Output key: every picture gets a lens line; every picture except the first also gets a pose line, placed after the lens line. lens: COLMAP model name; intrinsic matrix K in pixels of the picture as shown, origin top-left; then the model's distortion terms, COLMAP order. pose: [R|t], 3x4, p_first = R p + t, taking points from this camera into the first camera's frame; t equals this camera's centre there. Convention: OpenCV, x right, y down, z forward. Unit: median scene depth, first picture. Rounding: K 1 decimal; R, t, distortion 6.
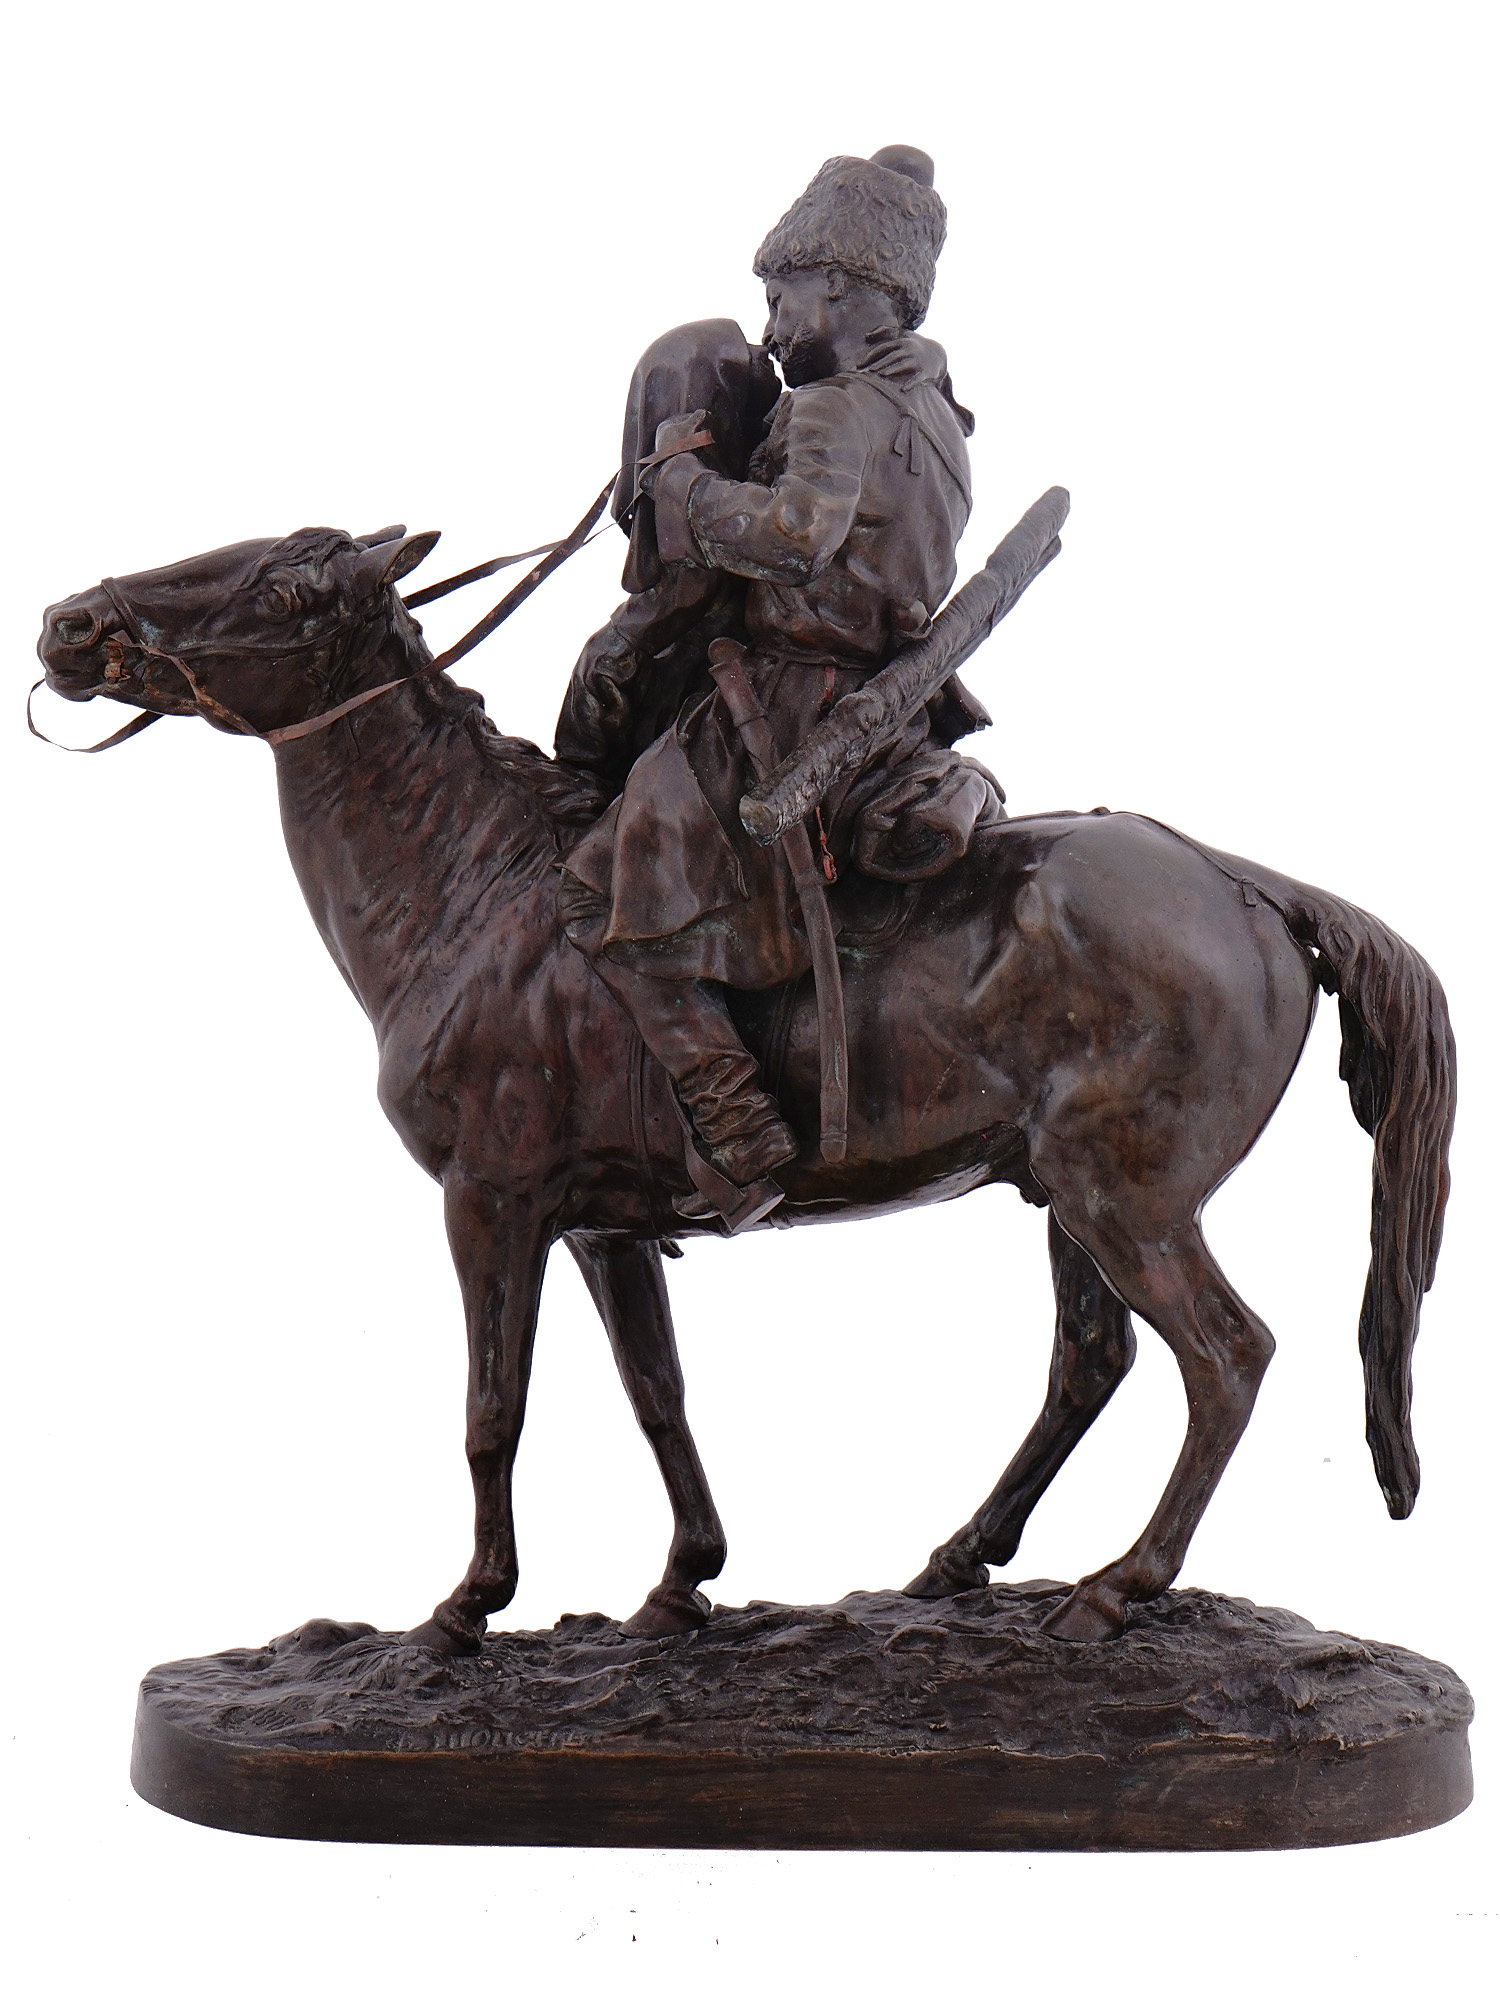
lens RADIAL K [[3689.2, 0, 749.1], [0, 3689.2, 1004.4], [0, 0, 1]] dist [-0.151343, 0.000000]
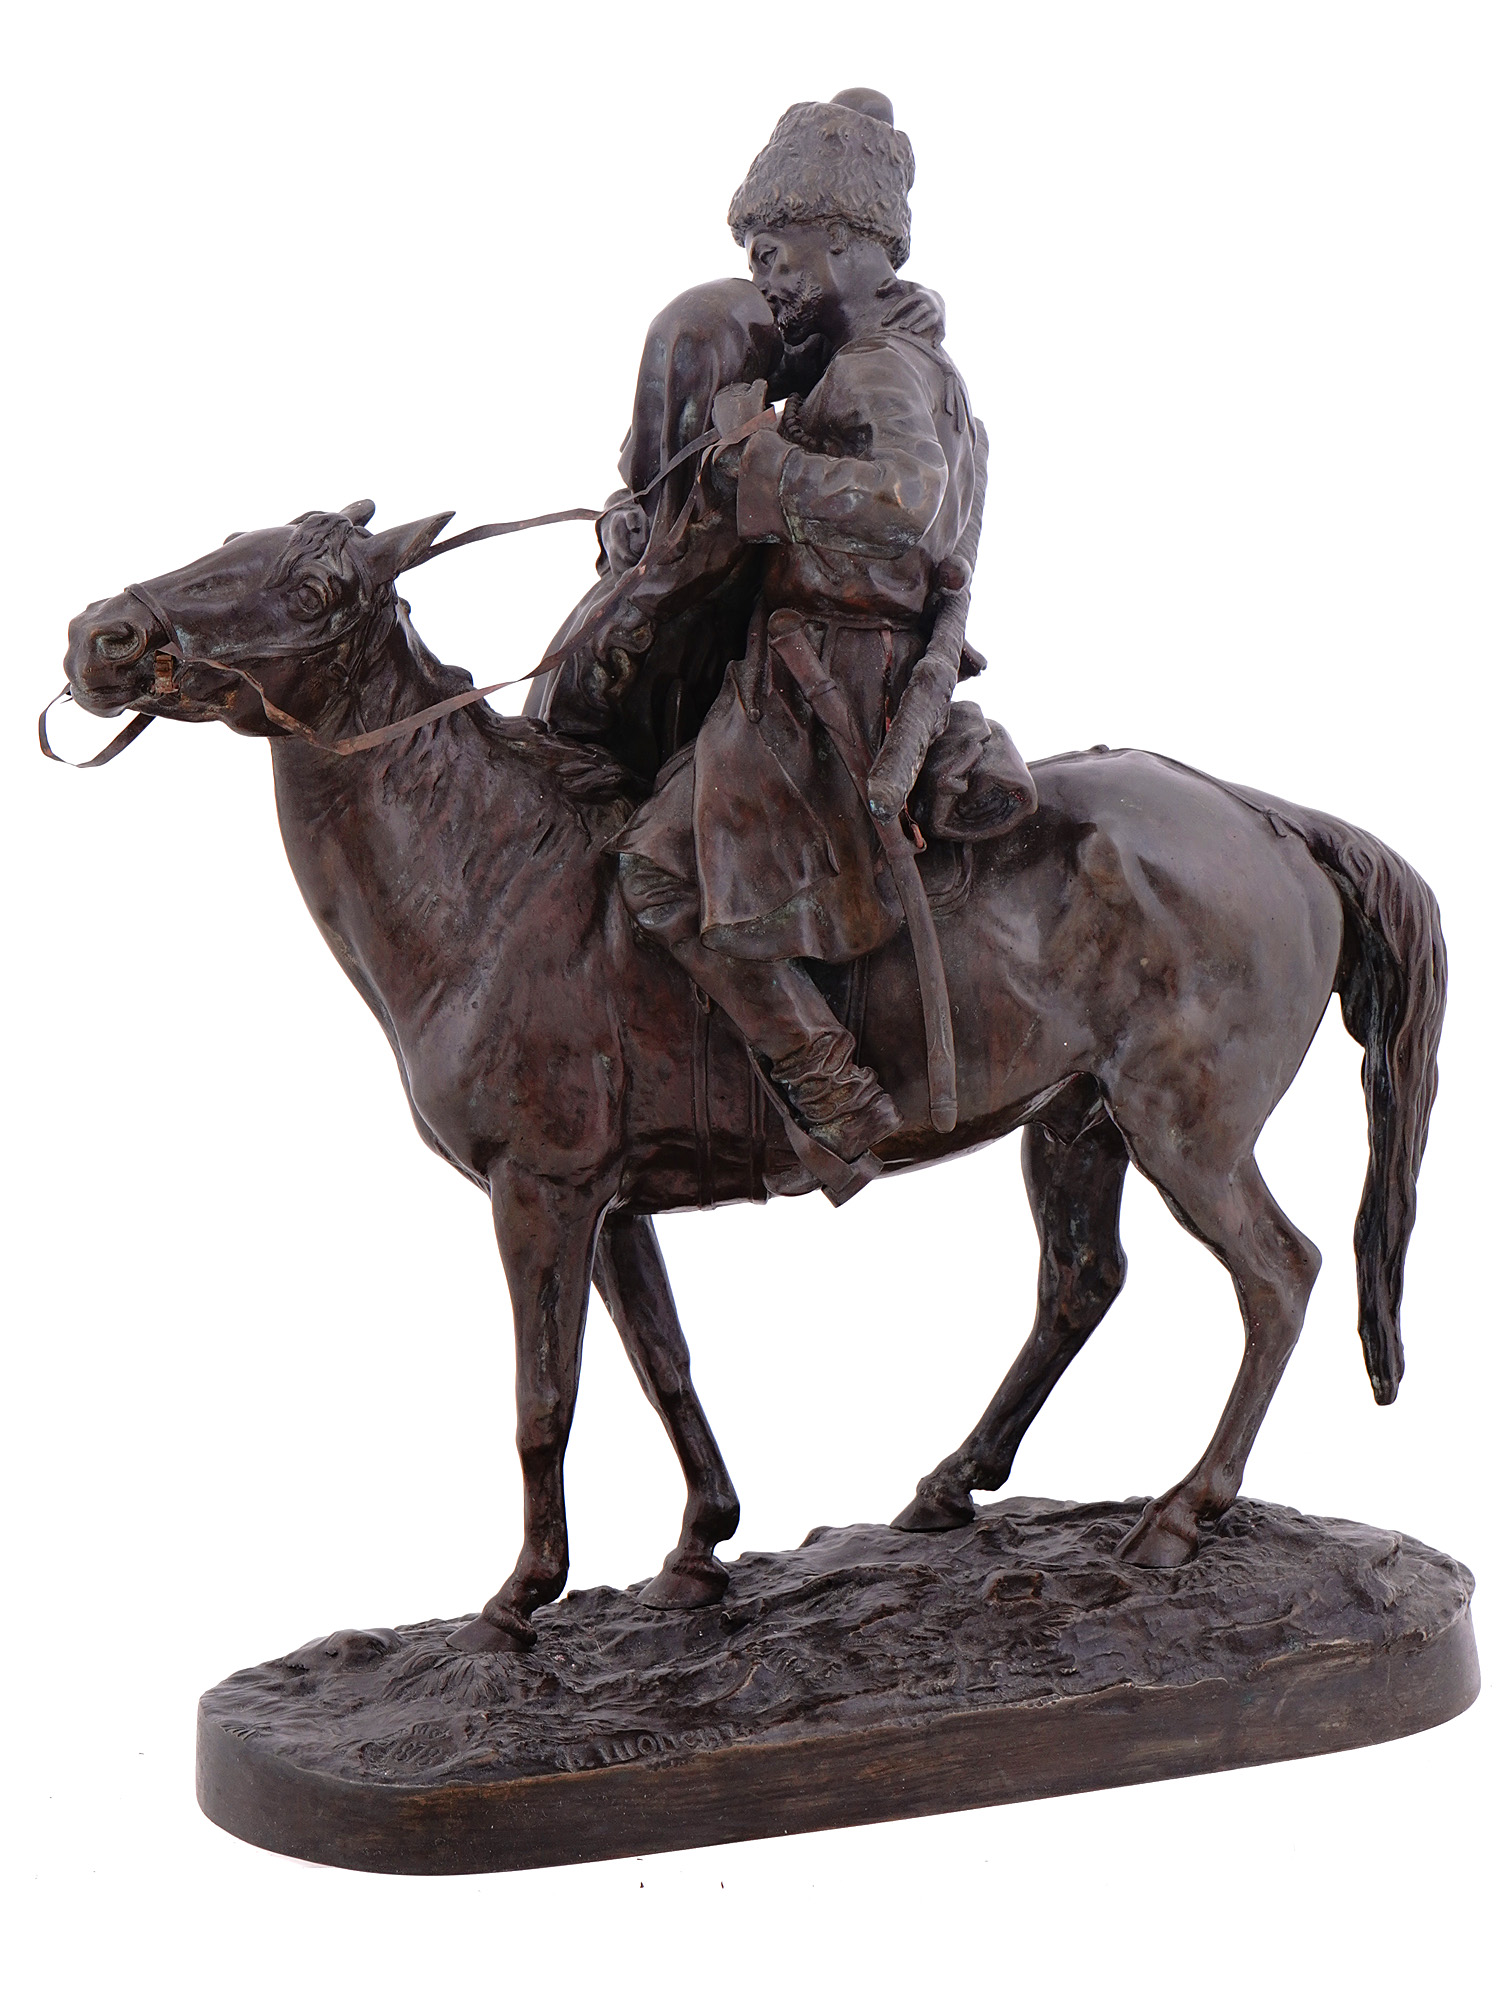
lens RADIAL K [[3689.2, 0, 751.0], [0, 3689.2, 996.3], [0, 0, 1]] dist [-0.151343, 0.000000]
pose [[0.968974, -0.087678, 0.231088, -0.241260], [0.075009, 0.995187, 0.063067, -0.056914], [-0.235505, -0.043777, 0.970887, 0.041804]]
